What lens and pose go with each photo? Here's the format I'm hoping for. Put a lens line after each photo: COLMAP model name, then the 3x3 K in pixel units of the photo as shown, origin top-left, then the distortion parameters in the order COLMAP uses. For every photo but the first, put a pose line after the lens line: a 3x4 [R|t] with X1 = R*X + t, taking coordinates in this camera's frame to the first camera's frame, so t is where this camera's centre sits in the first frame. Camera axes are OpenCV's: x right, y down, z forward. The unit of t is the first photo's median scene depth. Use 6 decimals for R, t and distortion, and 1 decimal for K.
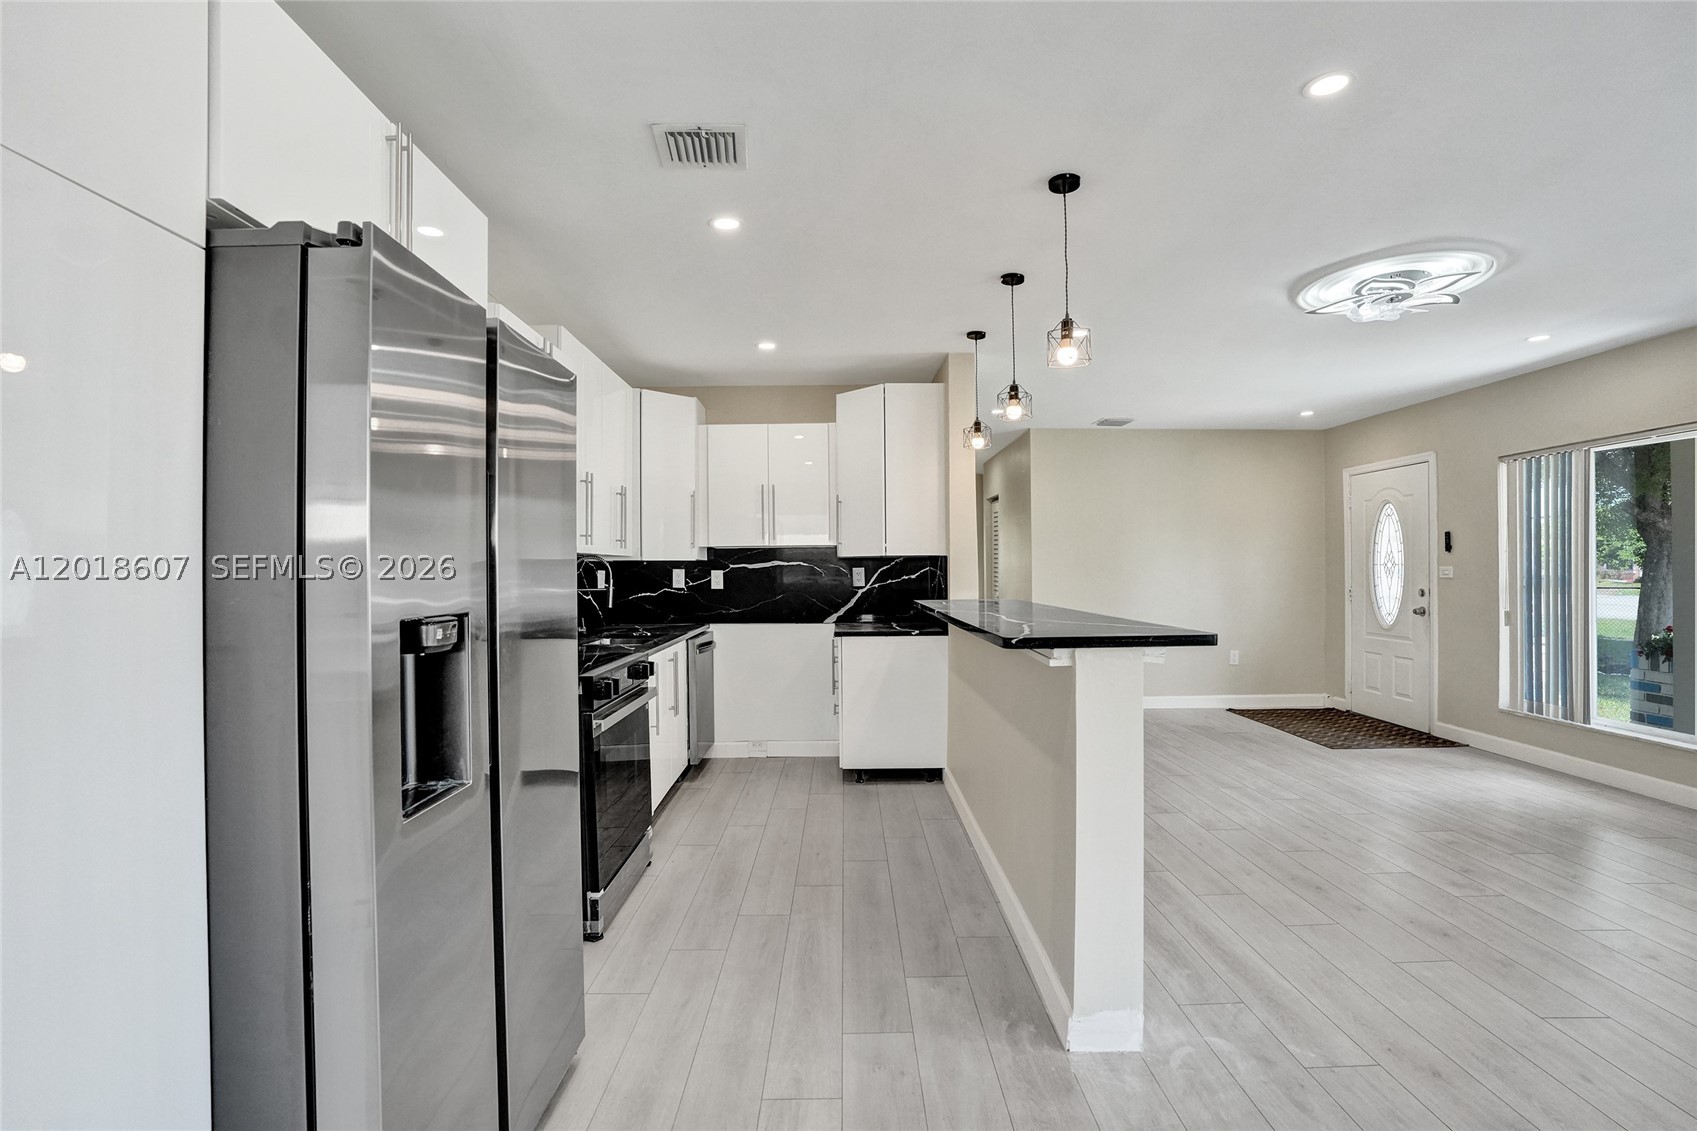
lens RADIAL K [[793.6, 0, 839.9], [0, 793.6, 566.1], [0, 0, 1]] dist [-0.063441, 0.021053]
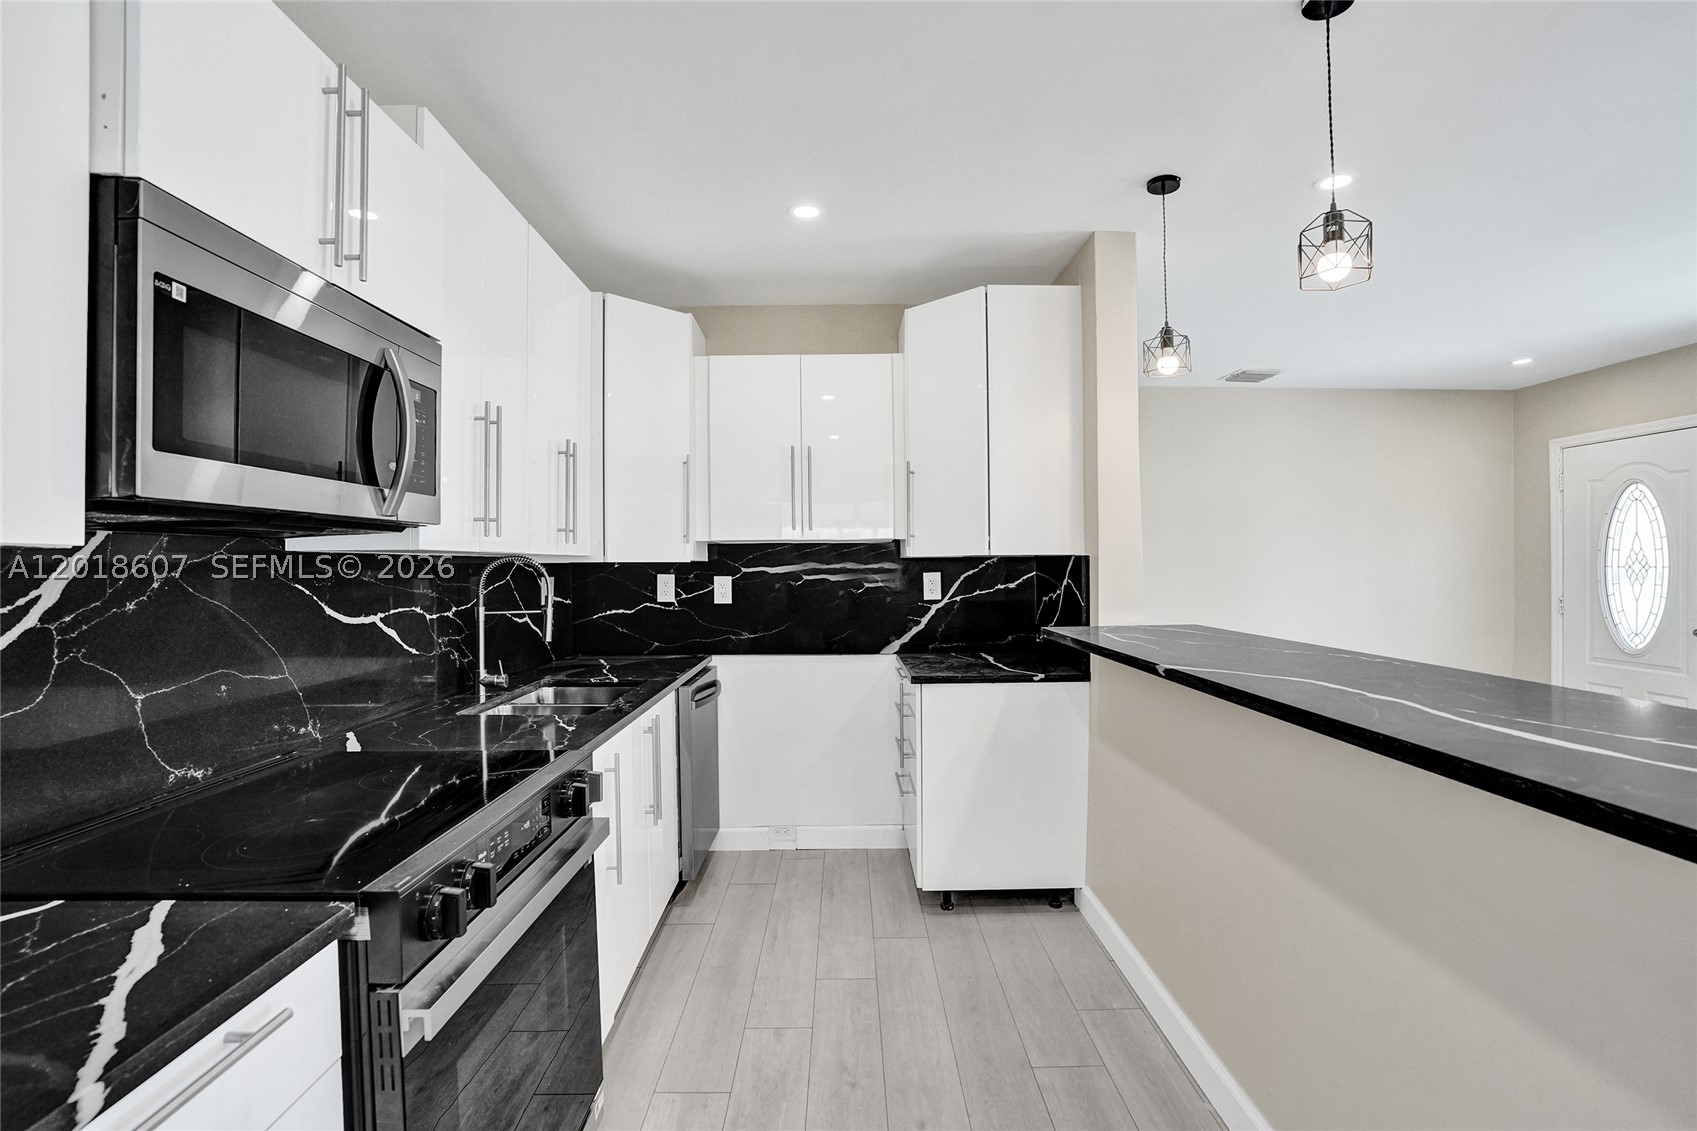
lens RADIAL K [[793.6, 0, 848.4], [0, 793.6, 567.6], [0, 0, 1]] dist [-0.063441, 0.021053]
pose [[0.999966, 0.000265, 0.008300, -0.064751], [-0.000324, 0.999975, 0.007130, -0.008352], [-0.008298, -0.007133, 0.999940, 0.391737]]
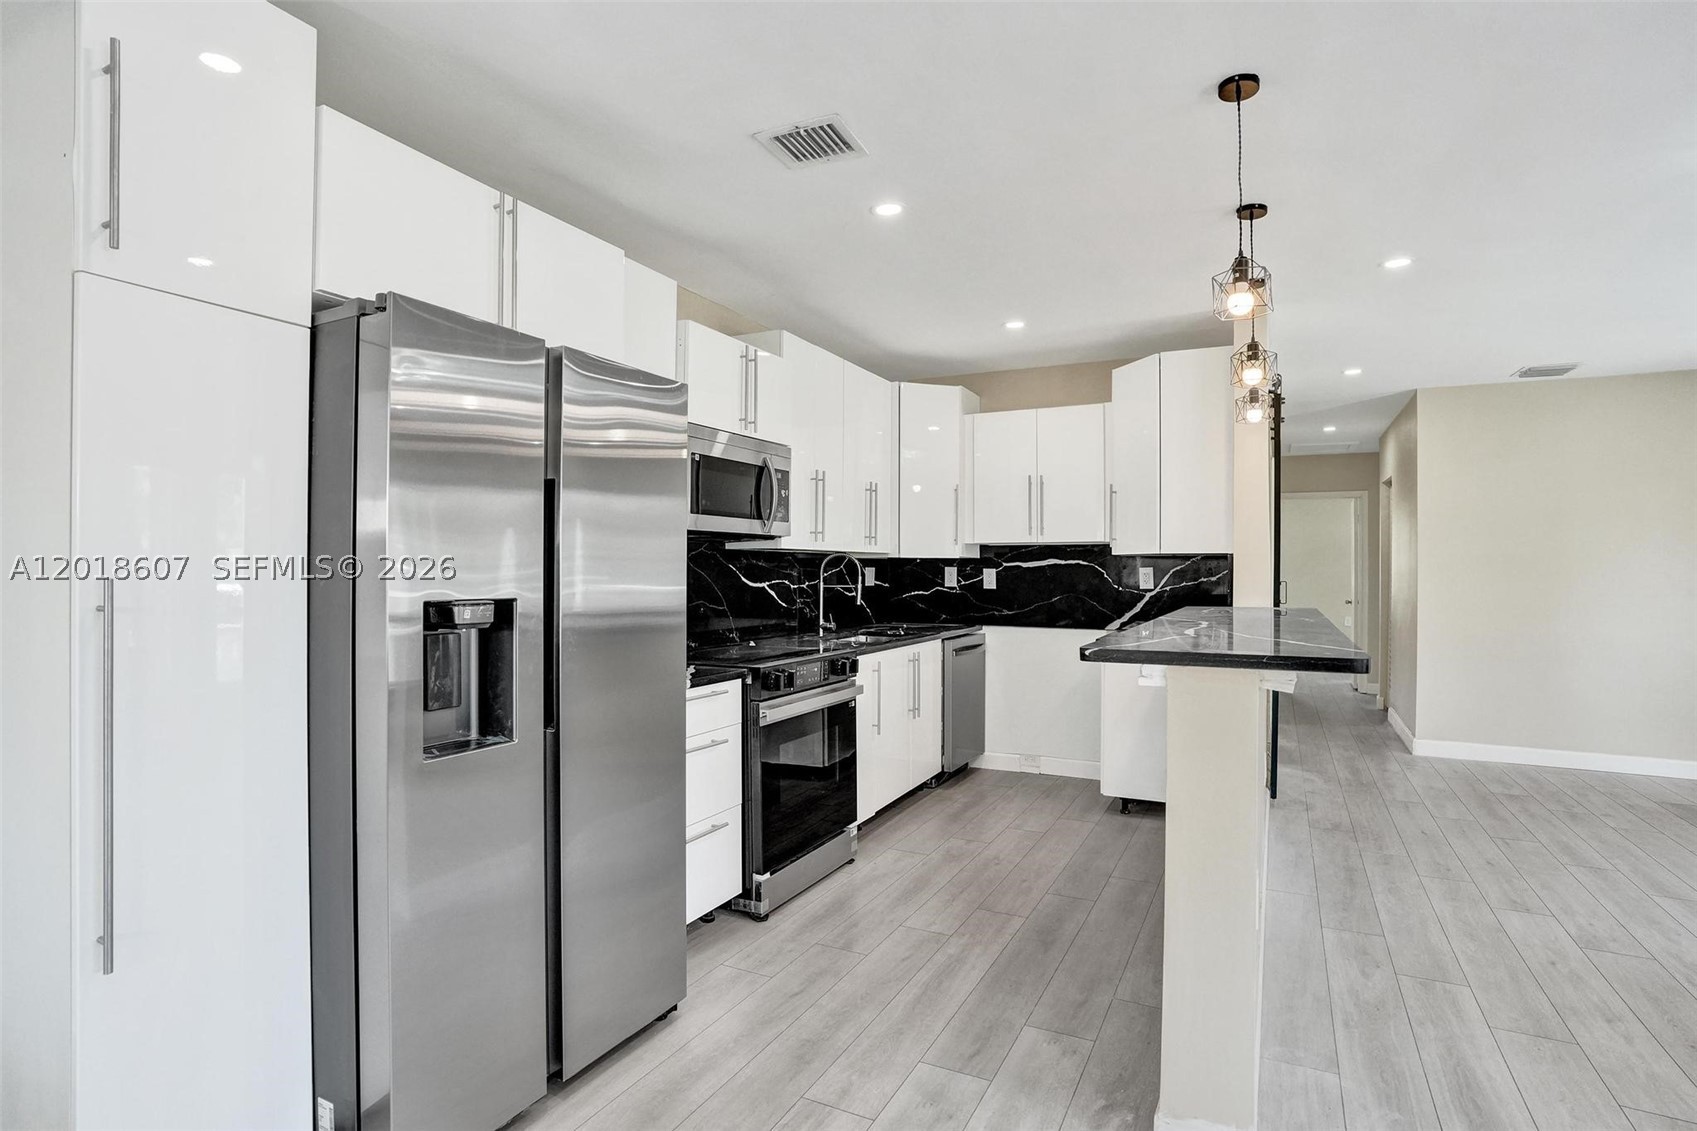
lens RADIAL K [[850.1, 0, 830.9], [0, 850.1, 569.7], [0, 0, 1]] dist [-0.039992, 0.007594]
pose [[0.883613, 0.011253, -0.468082, 0.182830], [-0.008714, 0.999933, 0.007588, 0.000367], [0.468136, -0.002626, 0.883652, 0.027358]]
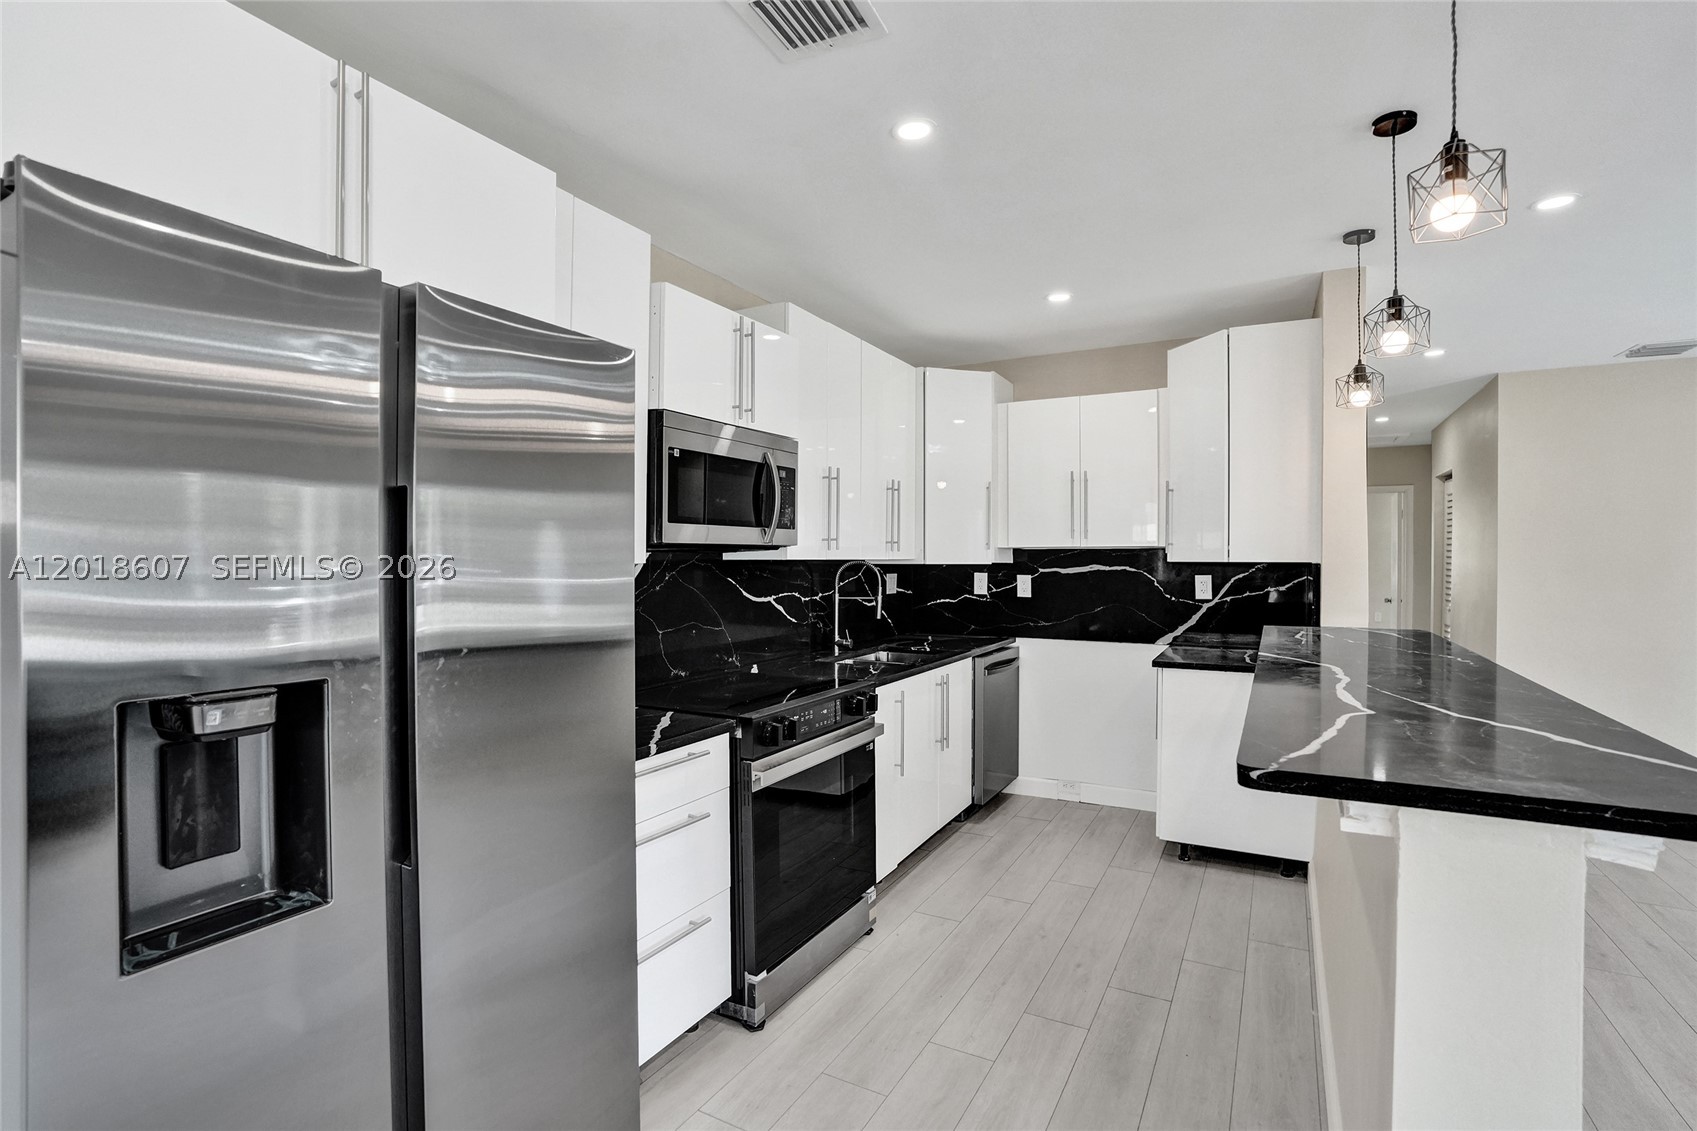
lens RADIAL K [[793.6, 0, 829.6], [0, 793.6, 569.0], [0, 0, 1]] dist [-0.063441, 0.021053]
pose [[0.867886, 0.014788, -0.496544, 0.103385], [-0.005284, 0.999775, 0.020538, -0.021191], [0.496736, -0.015201, 0.867769, 0.196238]]
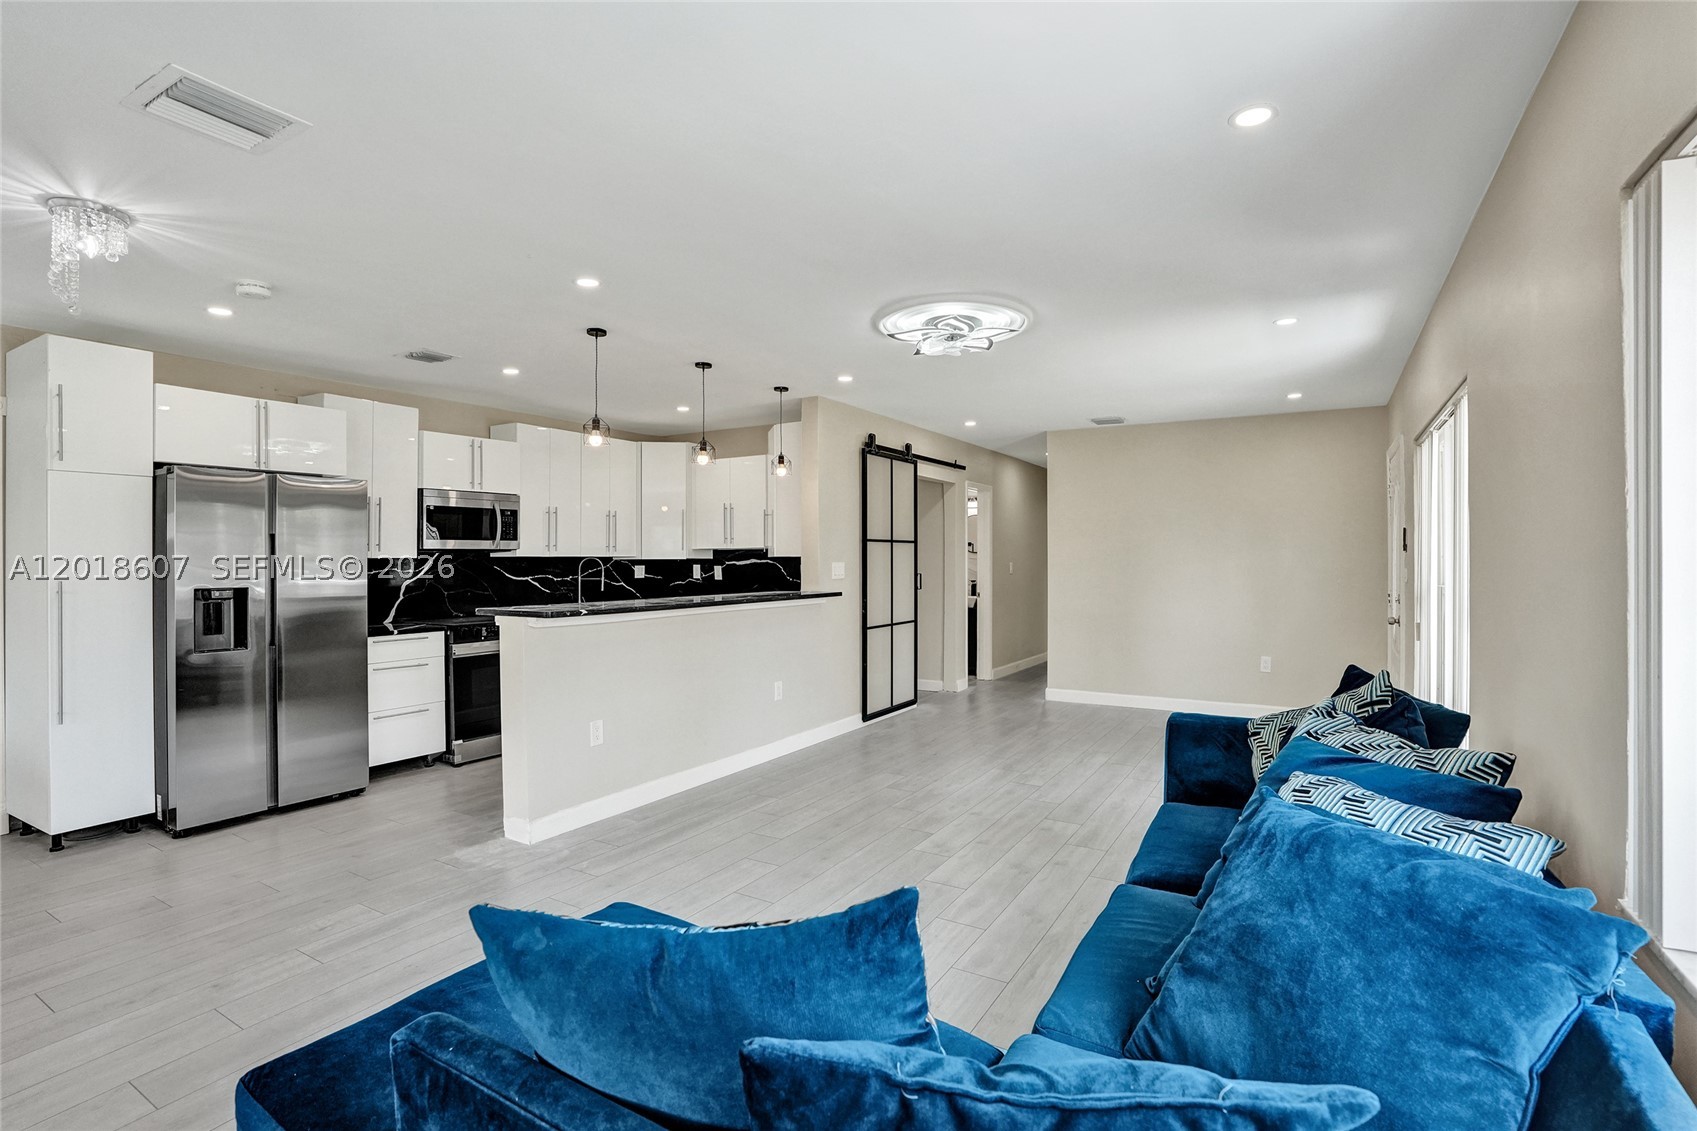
lens RADIAL K [[793.6, 0, 825.2], [0, 793.6, 559.5], [0, 0, 1]] dist [-0.063441, 0.021053]
pose [[0.849383, 0.004305, -0.527760, 0.879121], [-0.000296, 0.999970, 0.007680, -0.019837], [0.527777, -0.006367, 0.849359, -0.074324]]
